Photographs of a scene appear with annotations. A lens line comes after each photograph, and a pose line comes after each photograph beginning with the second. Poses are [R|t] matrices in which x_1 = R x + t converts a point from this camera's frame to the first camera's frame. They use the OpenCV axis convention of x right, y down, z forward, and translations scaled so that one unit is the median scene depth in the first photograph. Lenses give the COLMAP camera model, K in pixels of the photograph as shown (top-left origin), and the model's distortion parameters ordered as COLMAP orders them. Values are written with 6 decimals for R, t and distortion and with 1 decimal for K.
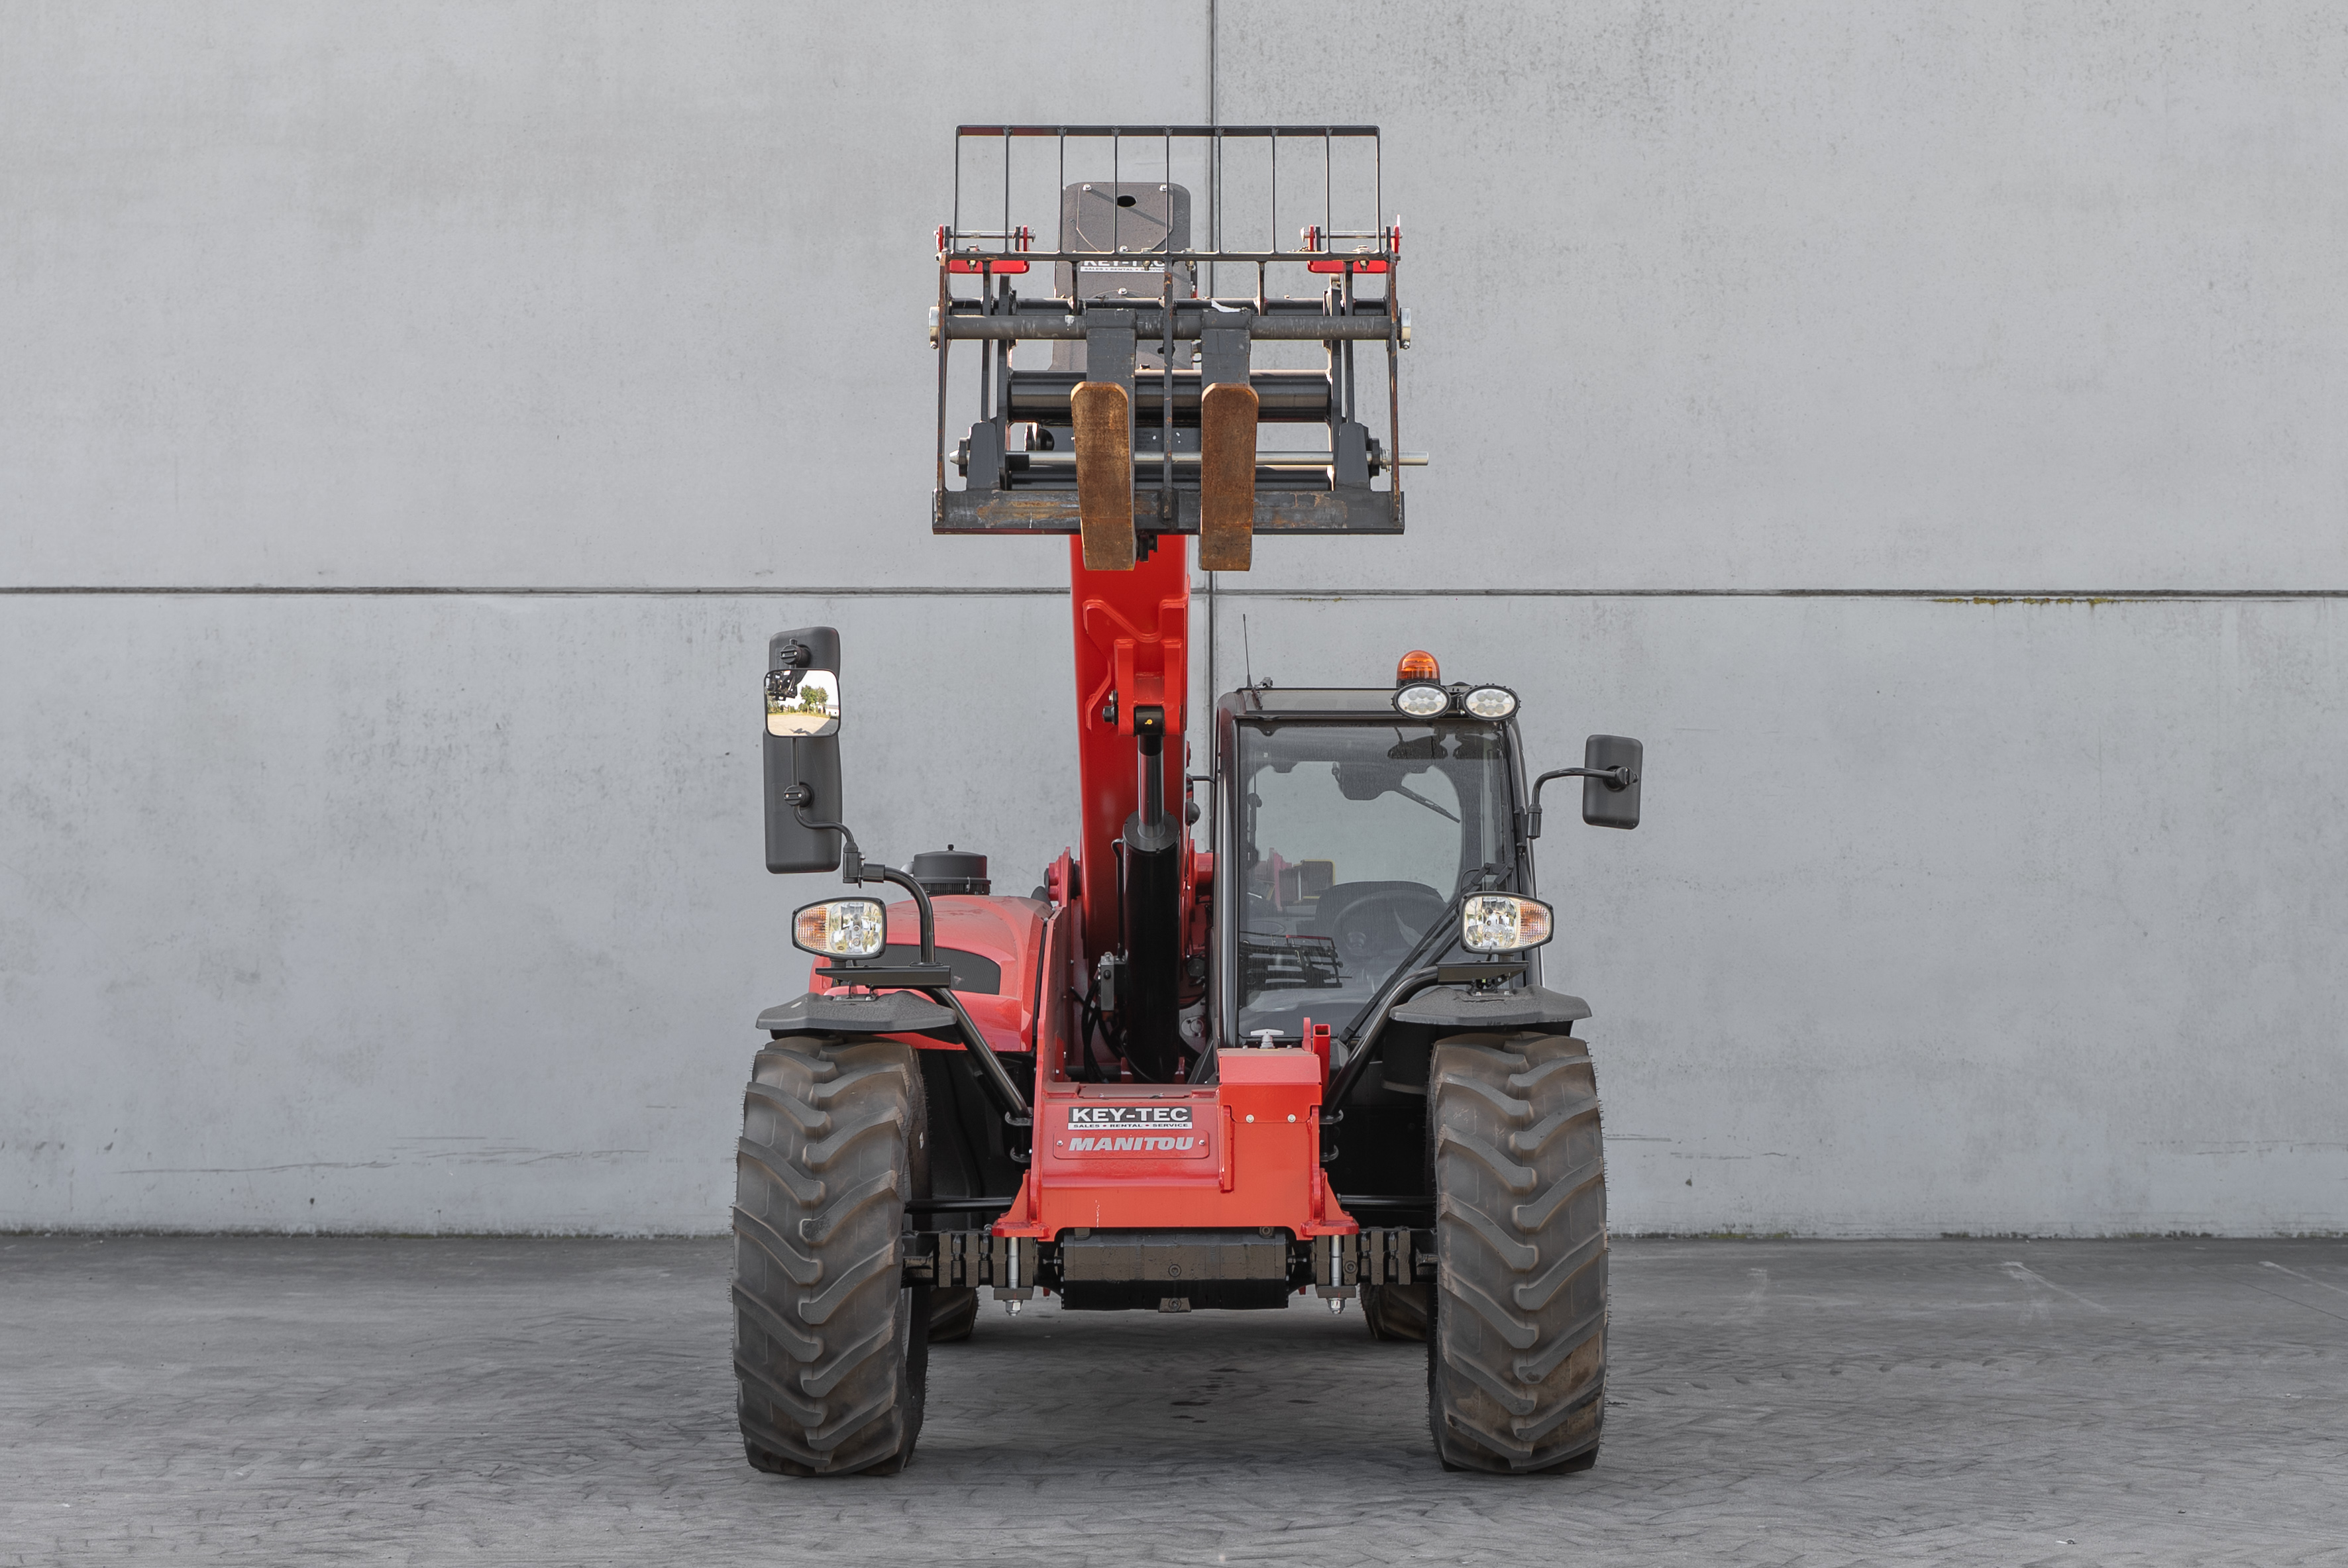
lens RADIAL K [[3738.6, 0, 1199.6], [0, 3738.6, 711.6], [0, 0, 1]] dist [-0.009118, 0.003141]
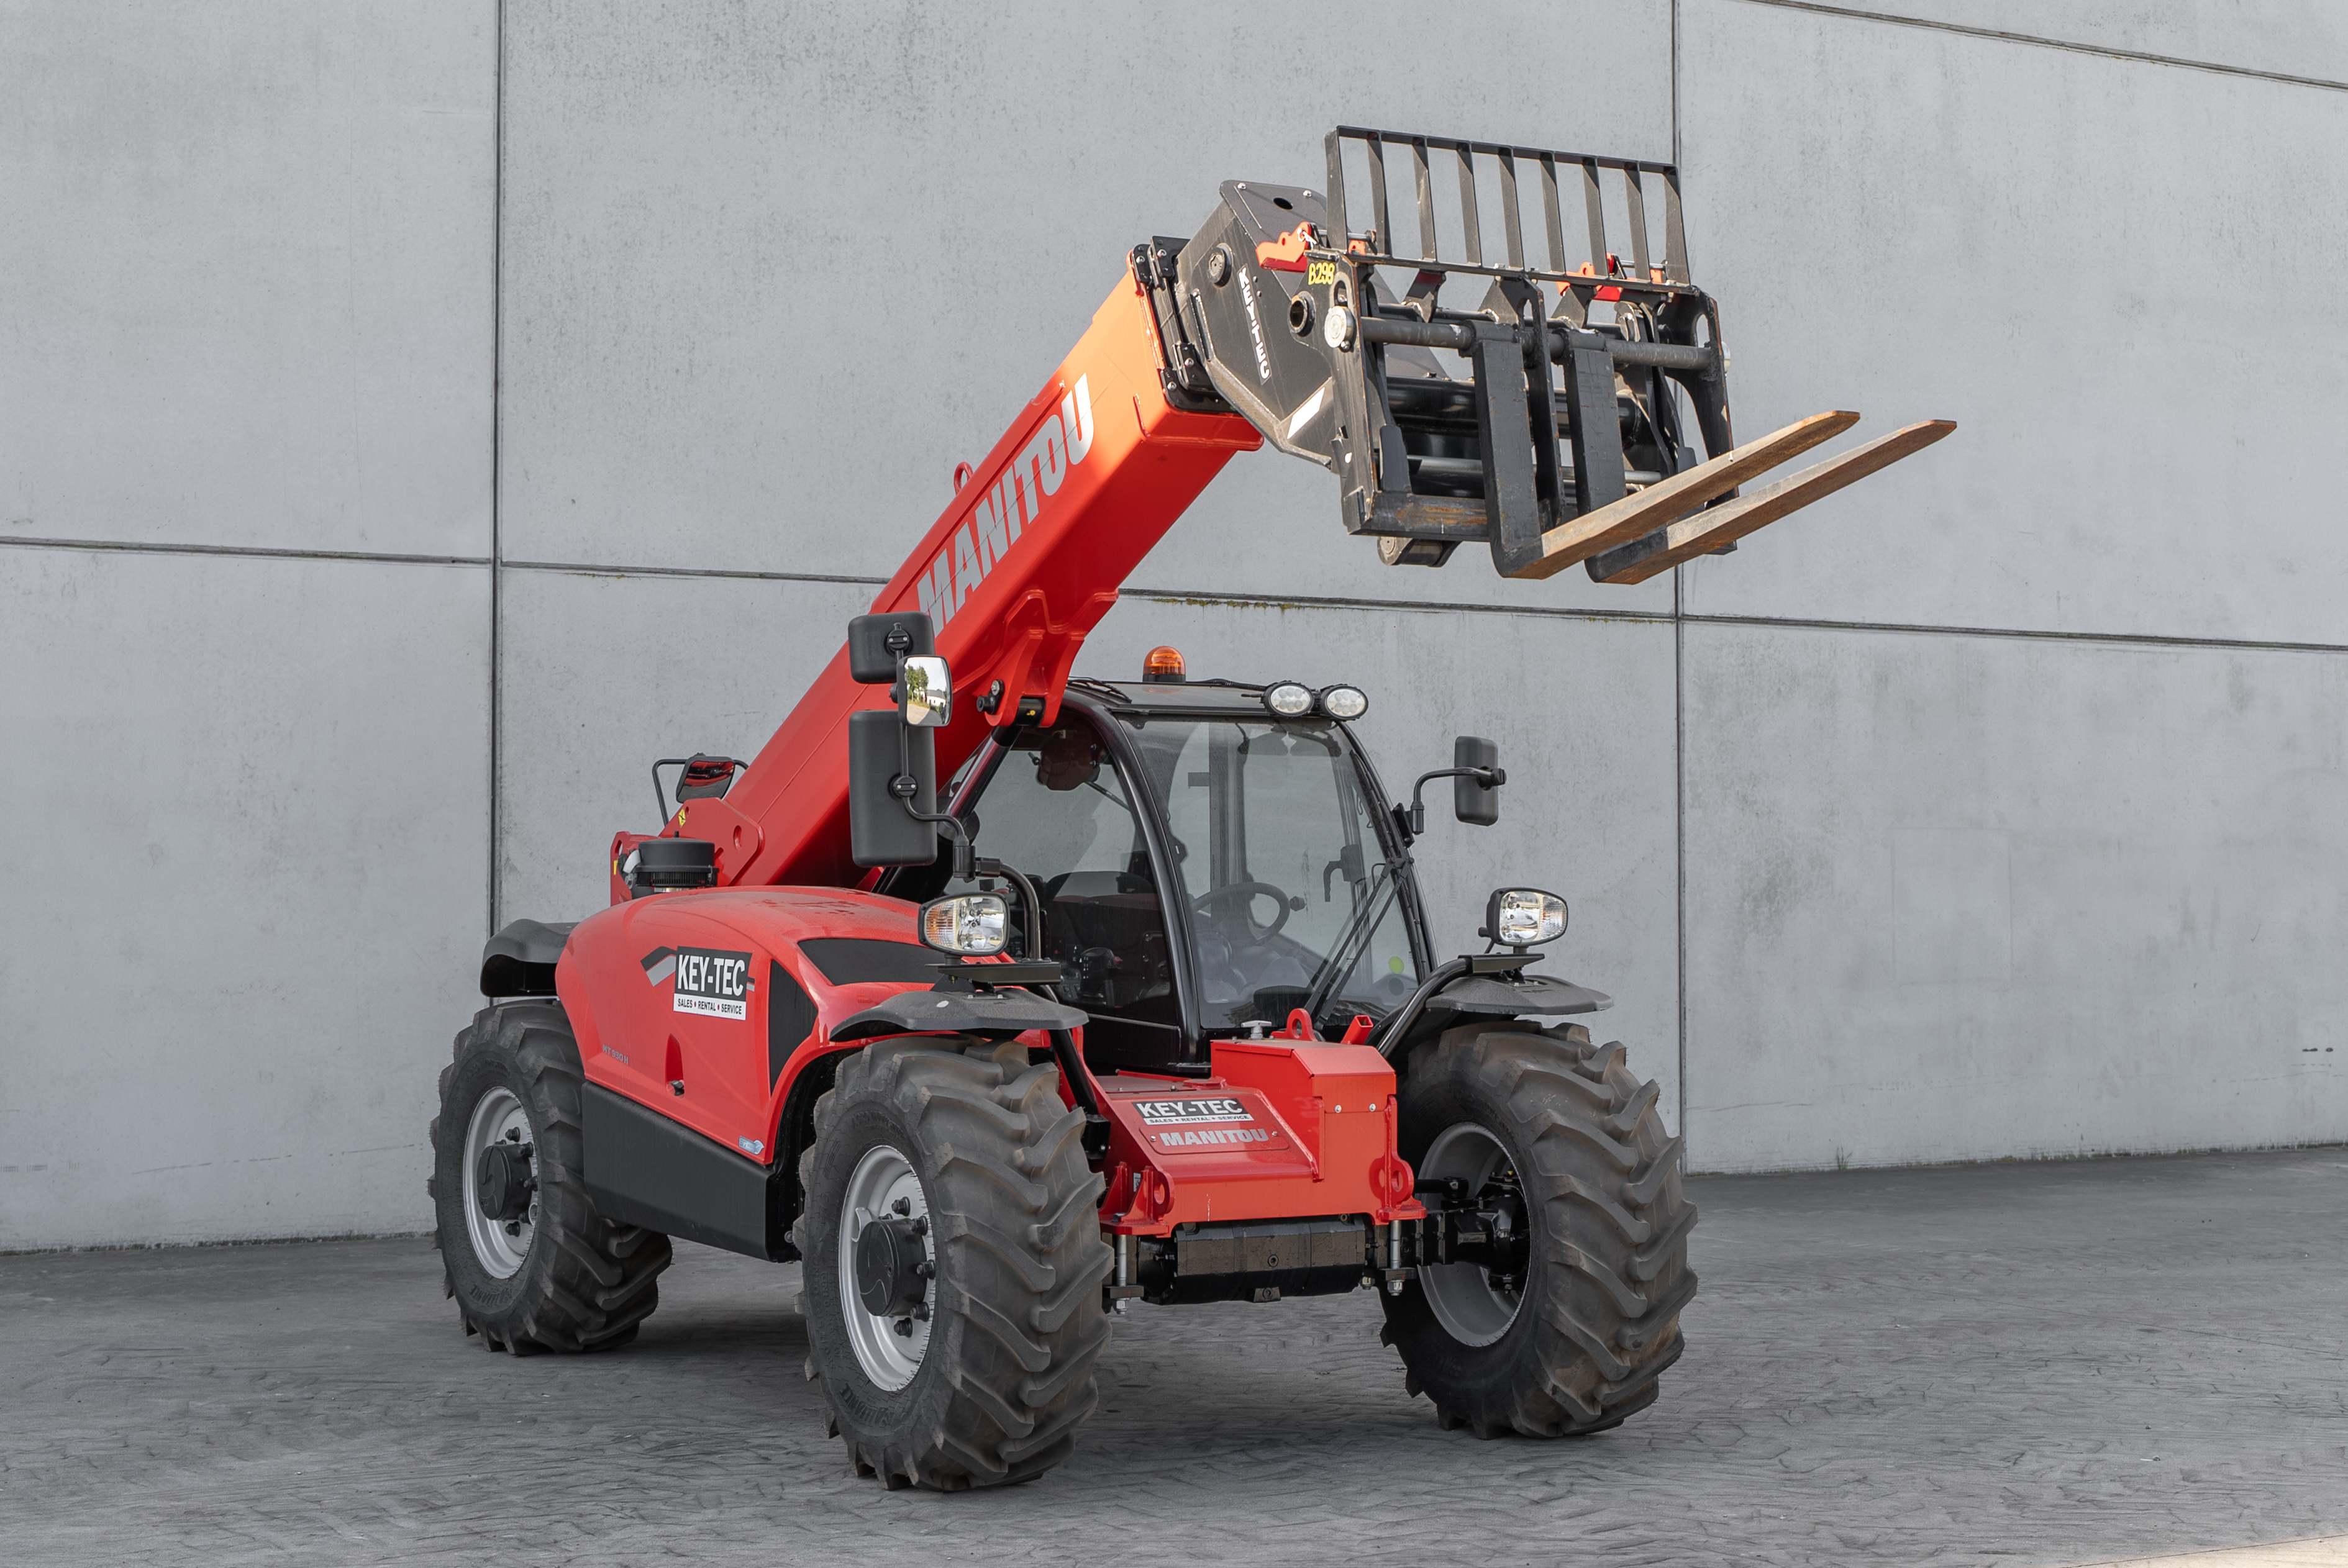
lens RADIAL K [[3702.7, 0, 1143.6], [0, 3702.7, 711.4], [0, 0, 1]] dist [0.006428, -0.019342]
pose [[0.879482, 0.022964, 0.475379, -0.304538], [-0.027265, 0.999626, 0.002154, -0.000411], [-0.475151, -0.014856, 0.879779, 0.079152]]
